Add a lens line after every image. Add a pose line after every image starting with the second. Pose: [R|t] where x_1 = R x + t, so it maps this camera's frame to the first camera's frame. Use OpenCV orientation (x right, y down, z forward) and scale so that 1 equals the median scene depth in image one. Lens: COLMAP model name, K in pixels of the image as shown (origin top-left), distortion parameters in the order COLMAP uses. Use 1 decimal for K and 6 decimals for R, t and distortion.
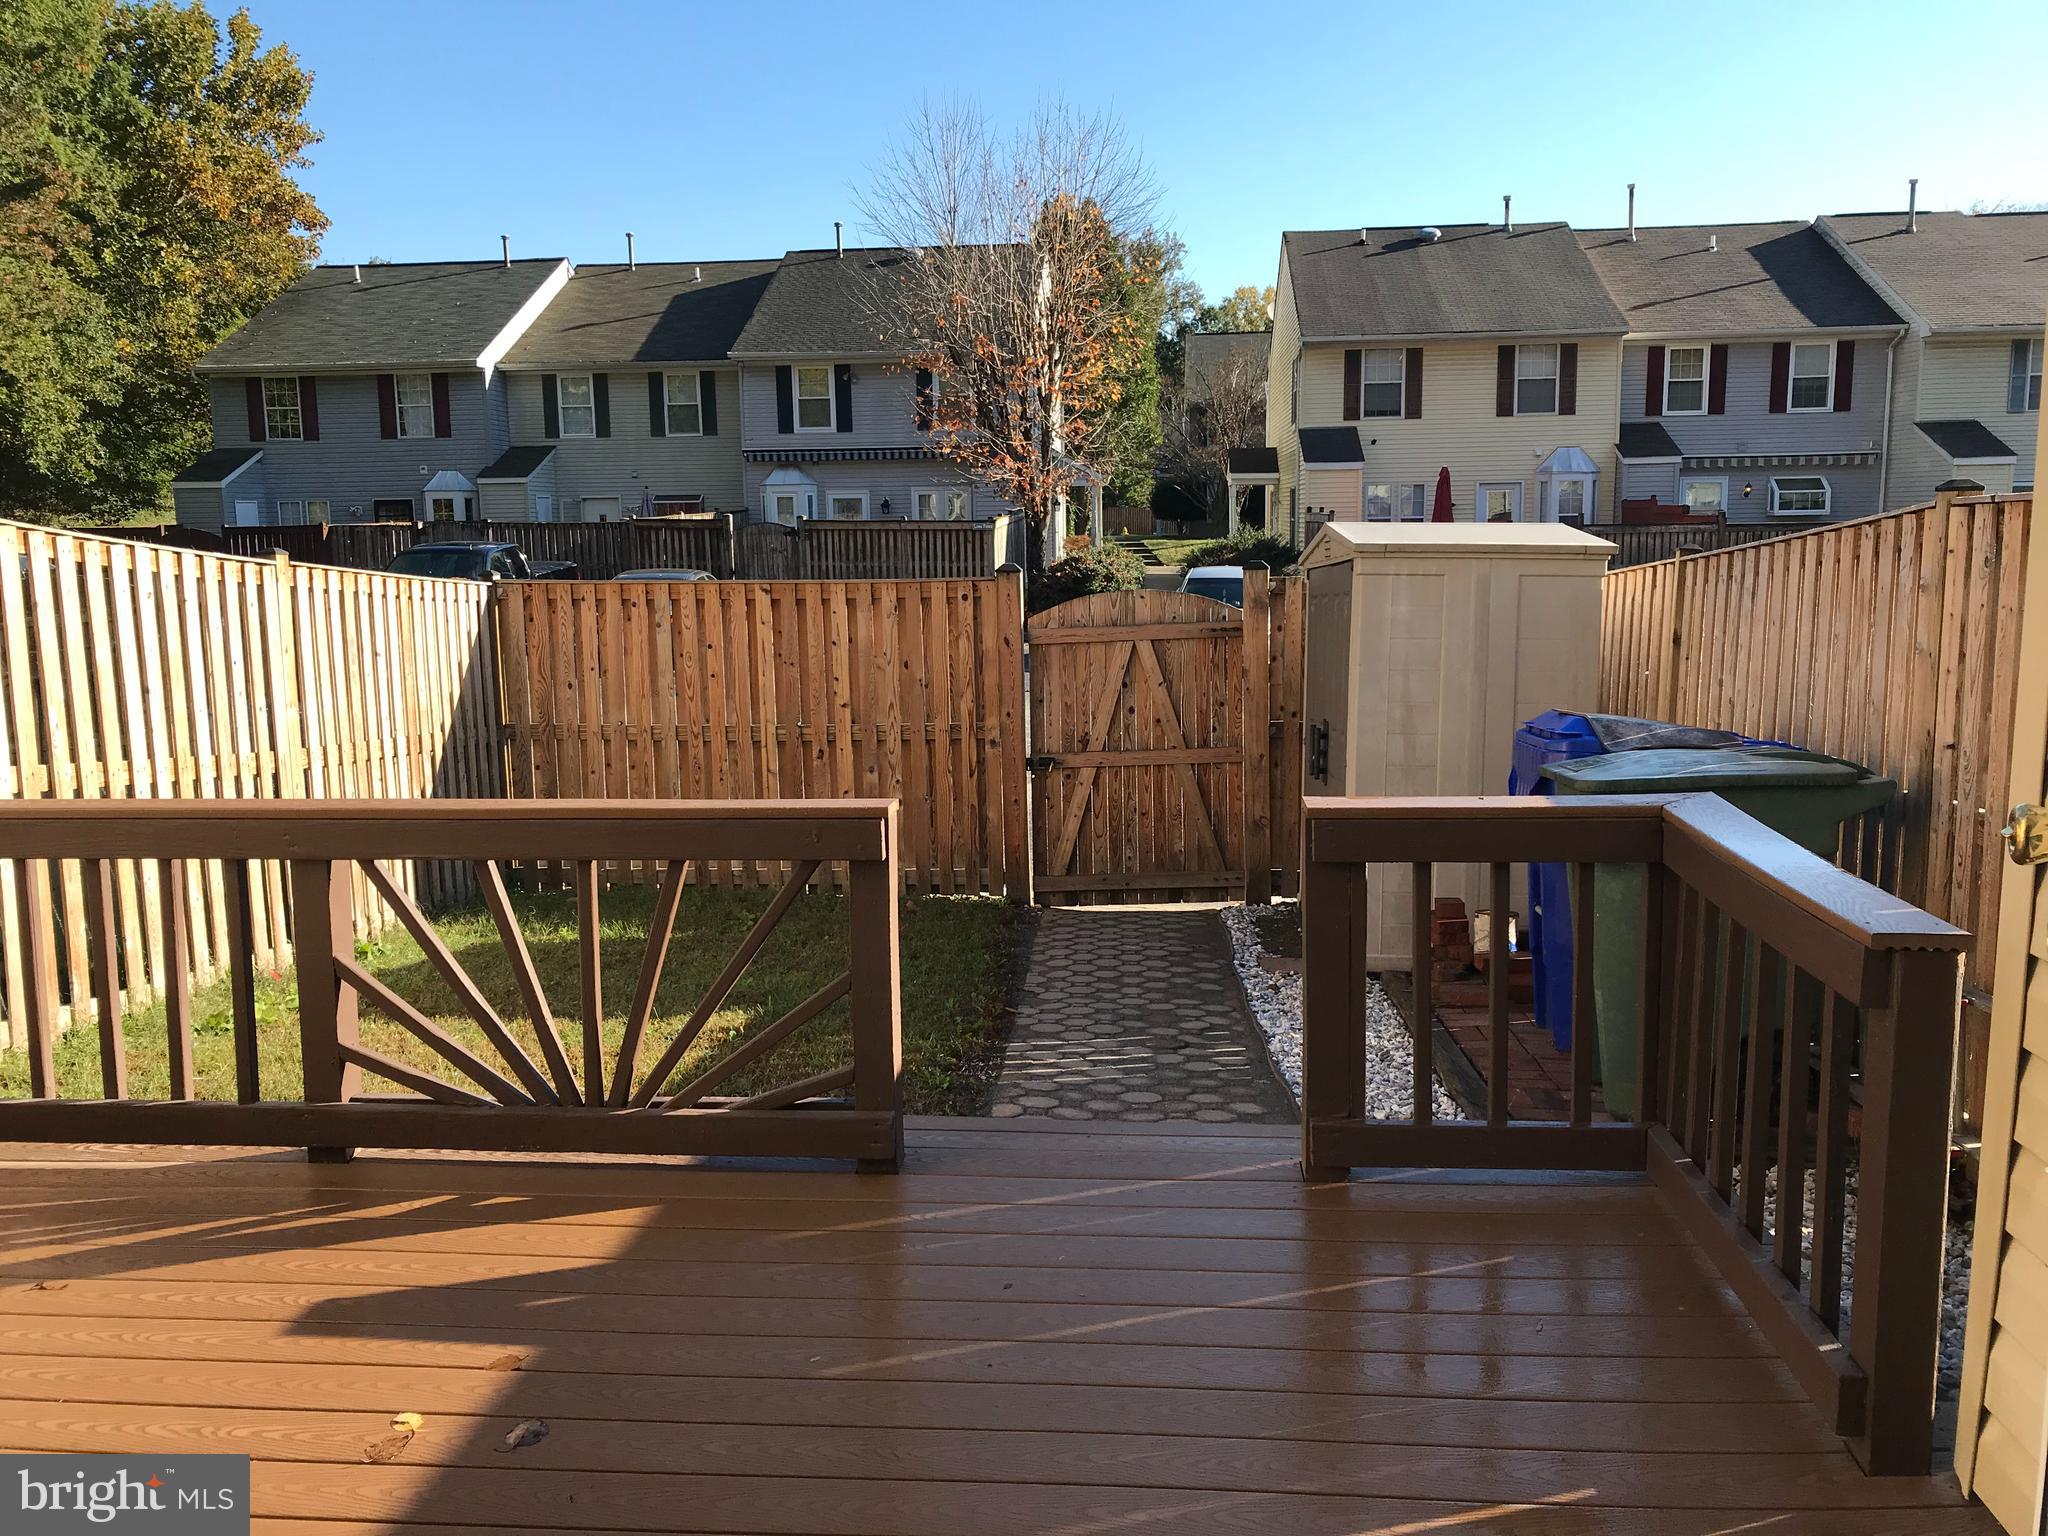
lens RADIAL K [[1648.2, 0, 1028.2], [0, 1648.2, 746.5], [0, 0, 1]] dist [0.040371, -0.060035]
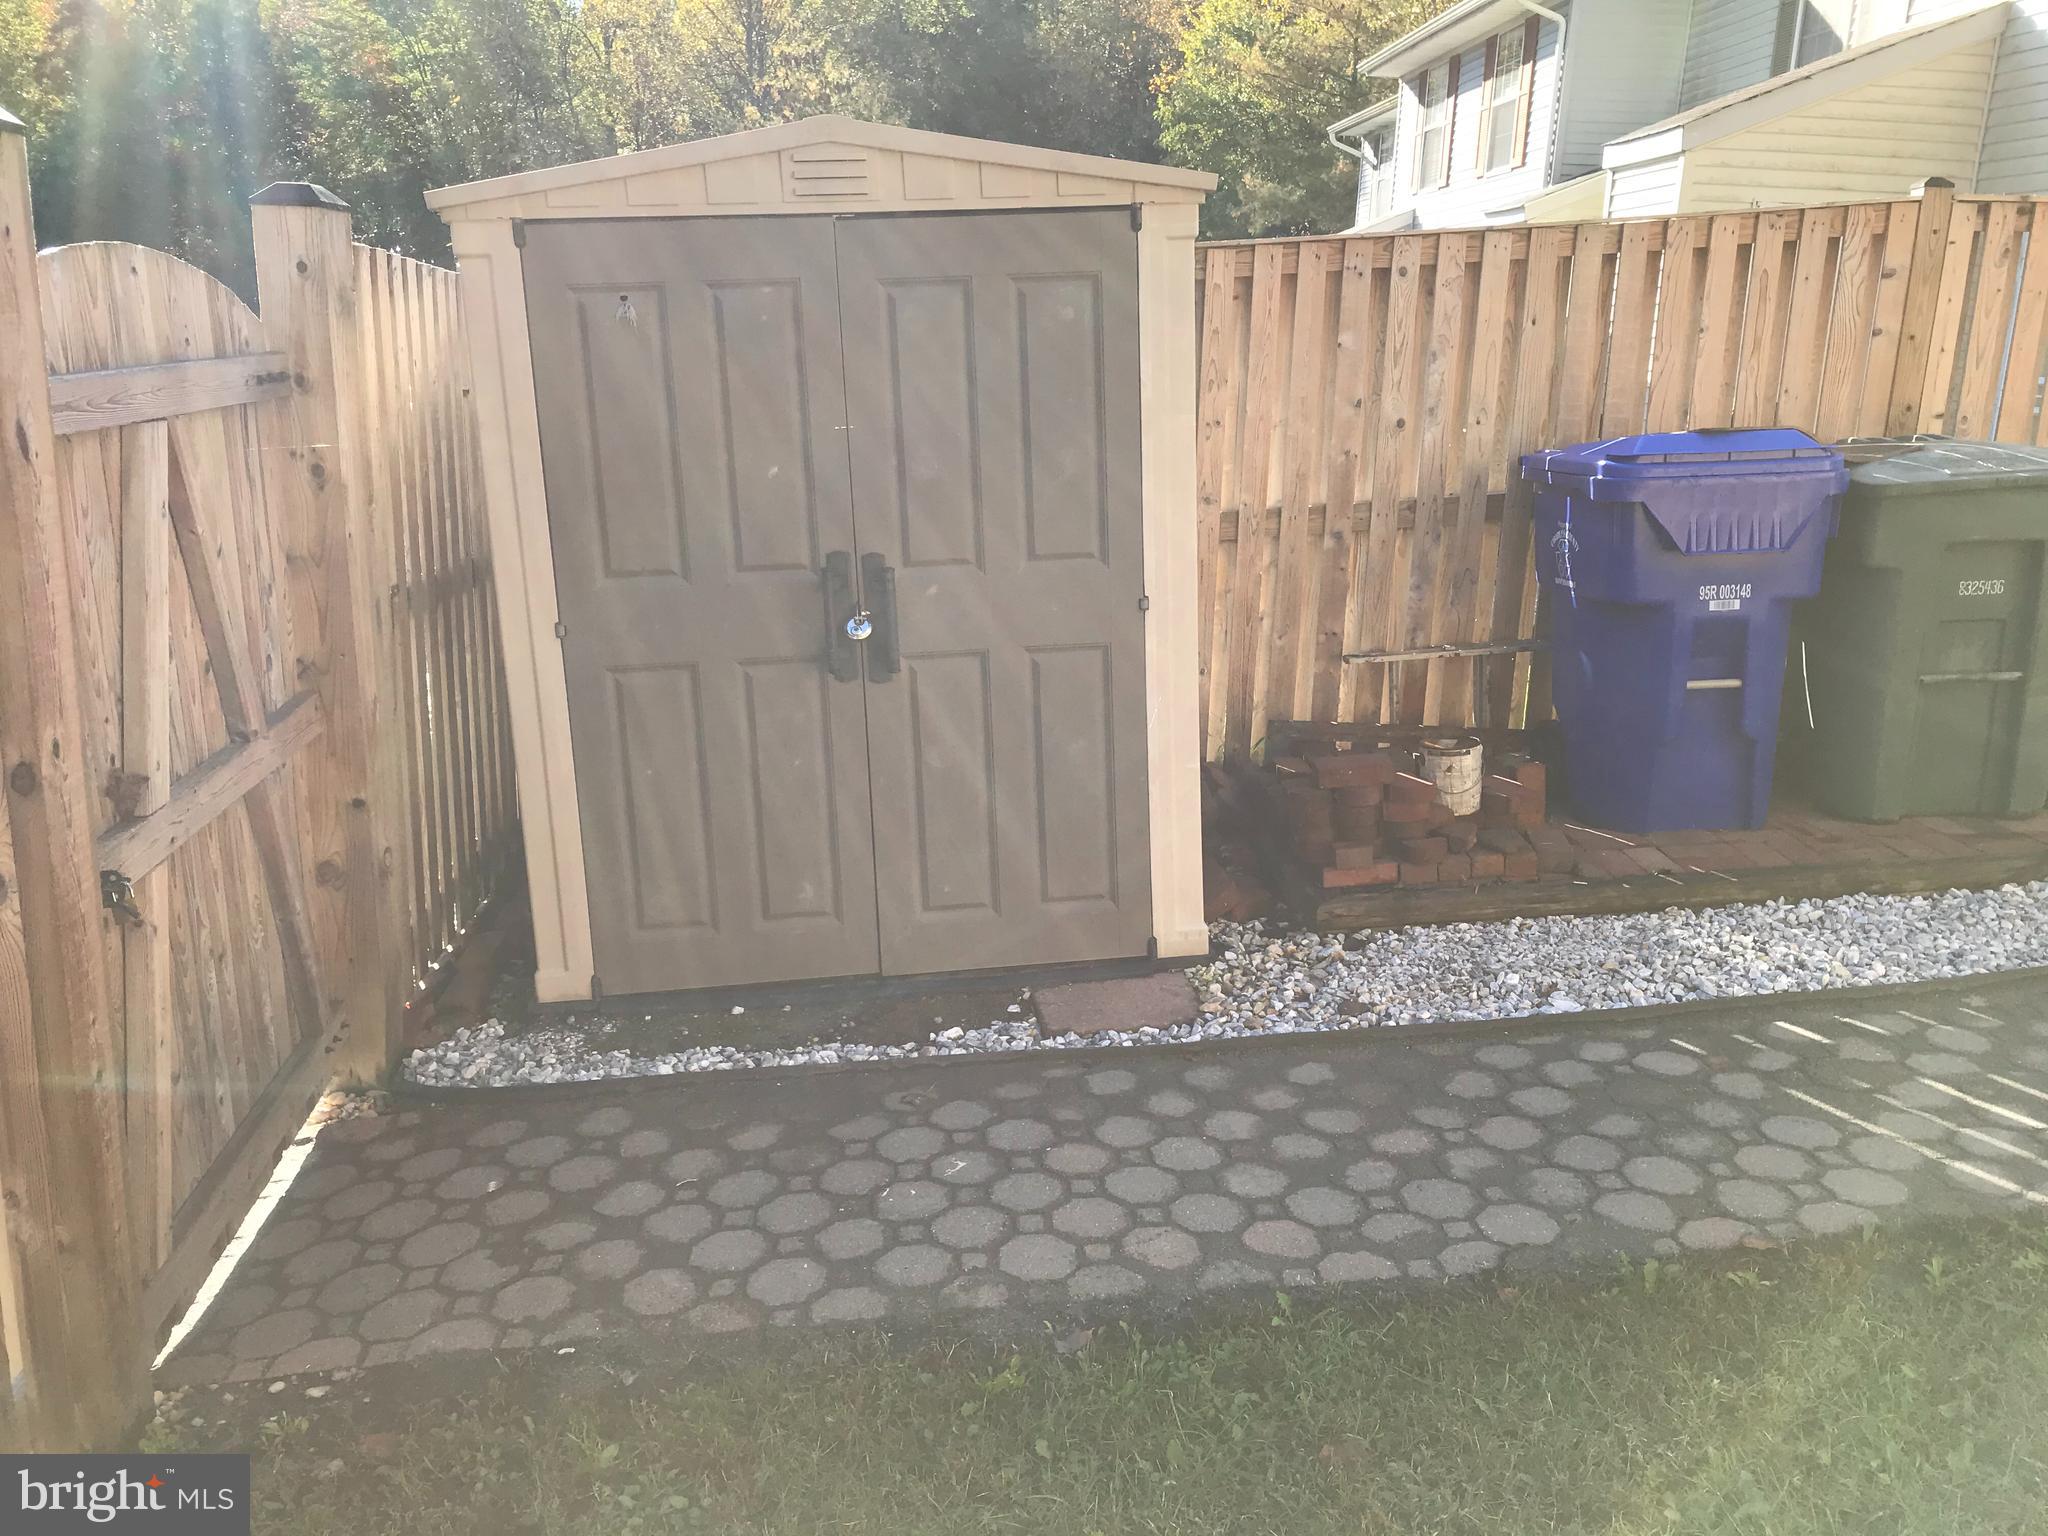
lens RADIAL K [[1655.3, 0, 1024.0], [0, 1655.3, 768.0], [0, 0, 1]] dist [-0.004238, 0.002206]
pose [[-0.143107, -0.238643, 0.960505, -0.349560], [0.103942, 0.961503, 0.254378, -0.082315], [-0.984234, 0.136240, -0.112793, 1.177293]]
